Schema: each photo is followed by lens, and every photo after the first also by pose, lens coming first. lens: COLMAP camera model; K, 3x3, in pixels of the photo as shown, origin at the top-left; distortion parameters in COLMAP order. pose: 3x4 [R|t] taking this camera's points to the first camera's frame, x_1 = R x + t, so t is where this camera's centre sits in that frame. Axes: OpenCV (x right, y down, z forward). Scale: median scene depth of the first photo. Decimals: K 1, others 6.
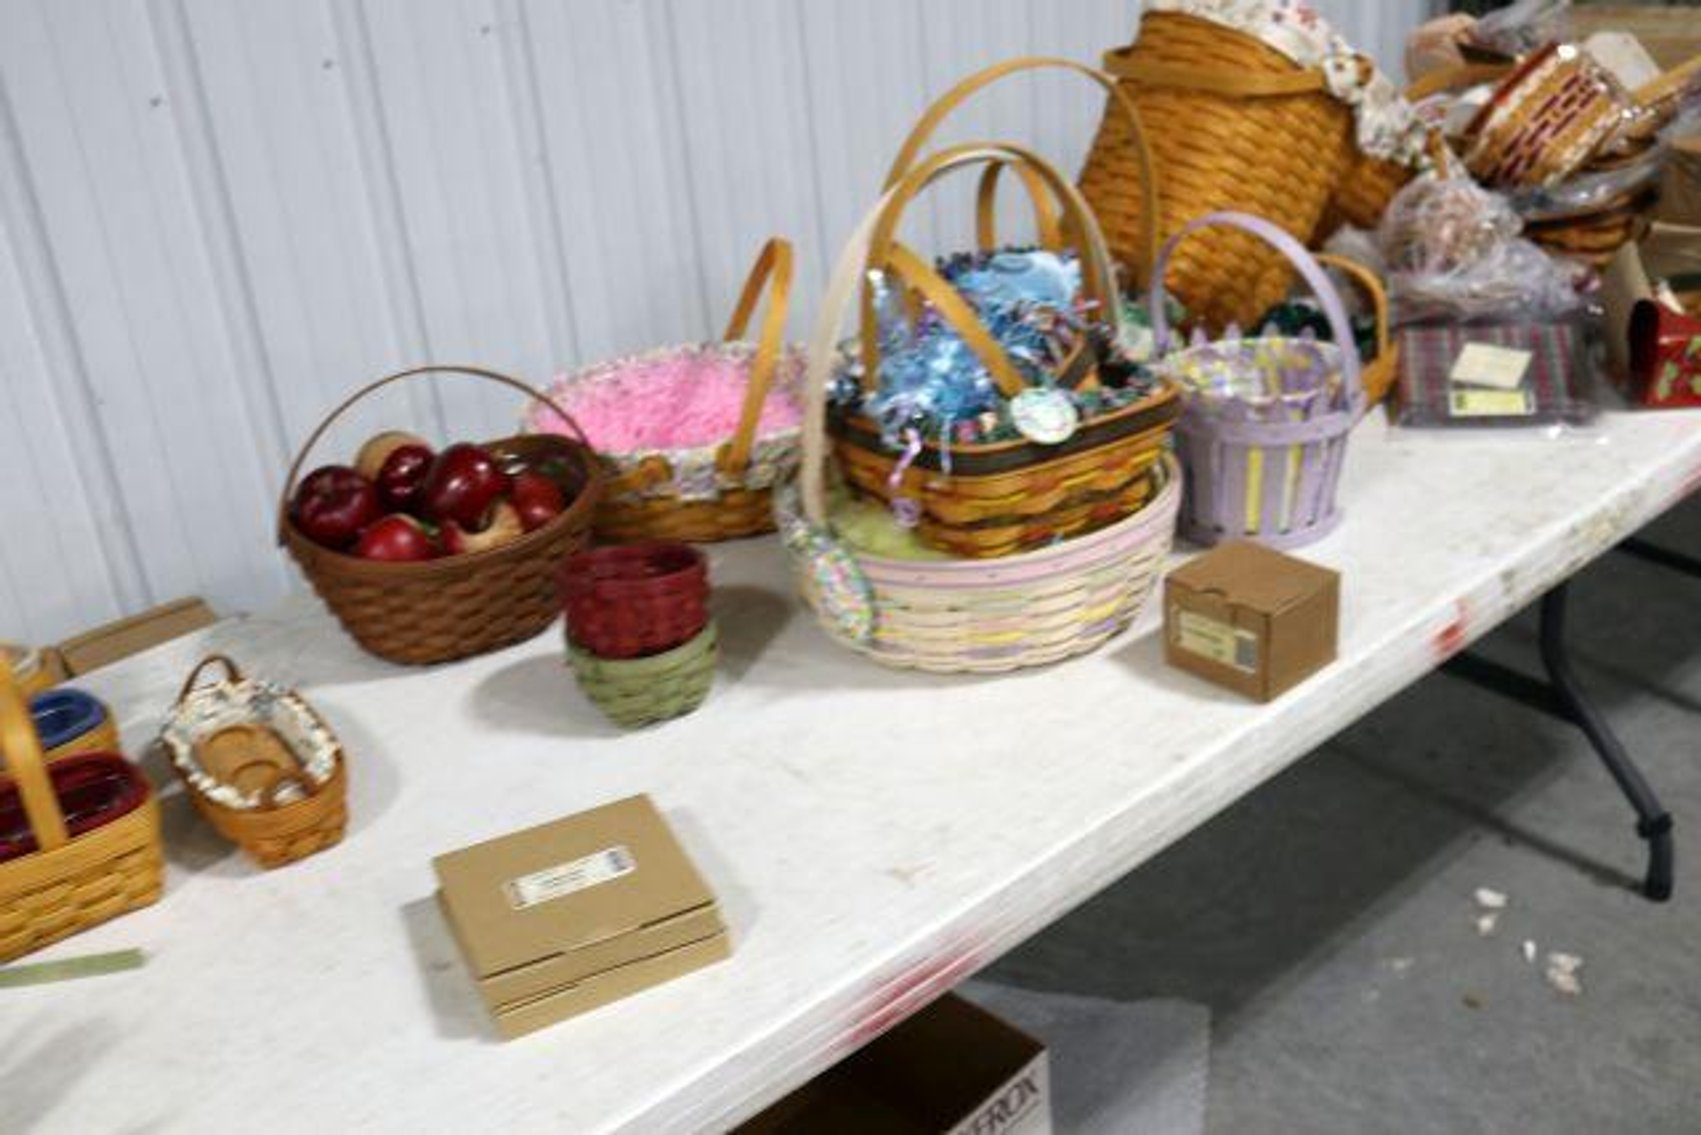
lens RADIAL K [[1834.0, 0, 848.6], [0, 1834.0, 486.9], [0, 0, 1]] dist [-0.127186, 0.130932]
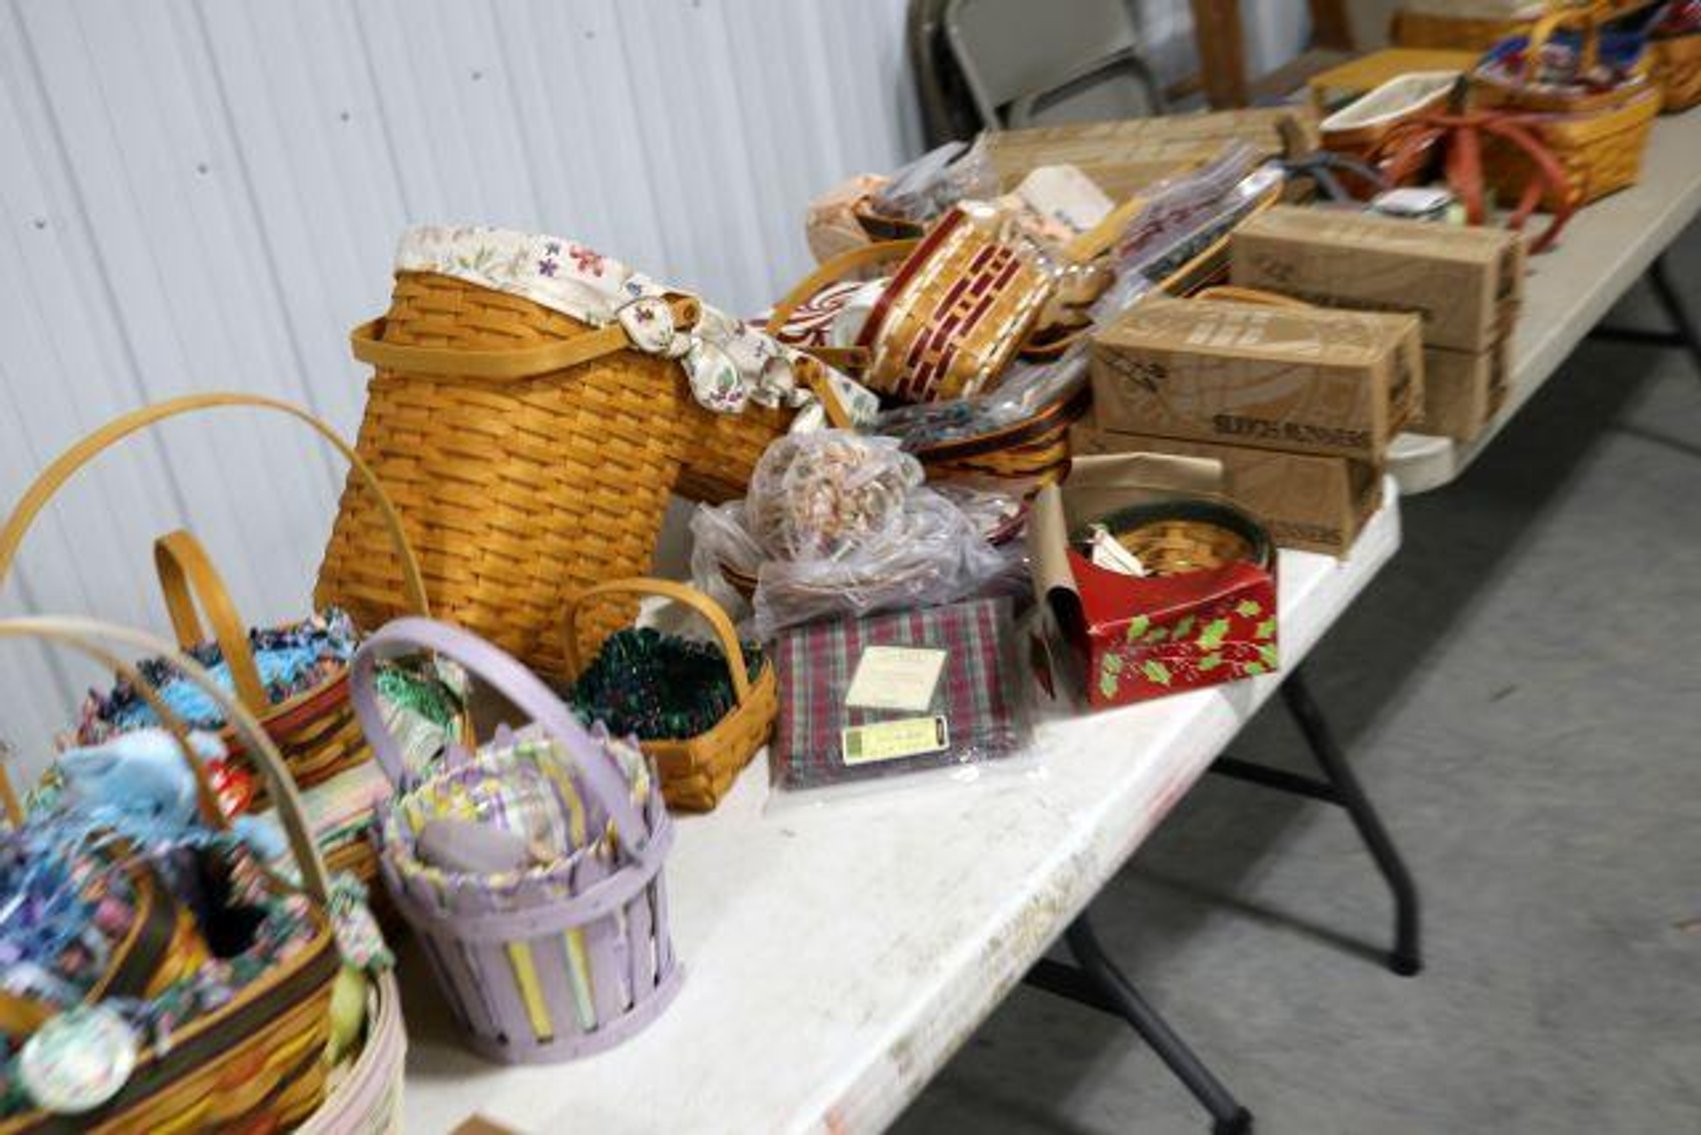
lens RADIAL K [[1834.0, 0, 848.6], [0, 1834.0, 486.9], [0, 0, 1]] dist [-0.127186, 0.130932]
pose [[0.970779, -0.154497, 0.183624, 0.198637], [0.163145, 0.986055, -0.032864, -0.120008], [-0.175986, 0.061861, 0.982447, 0.228779]]
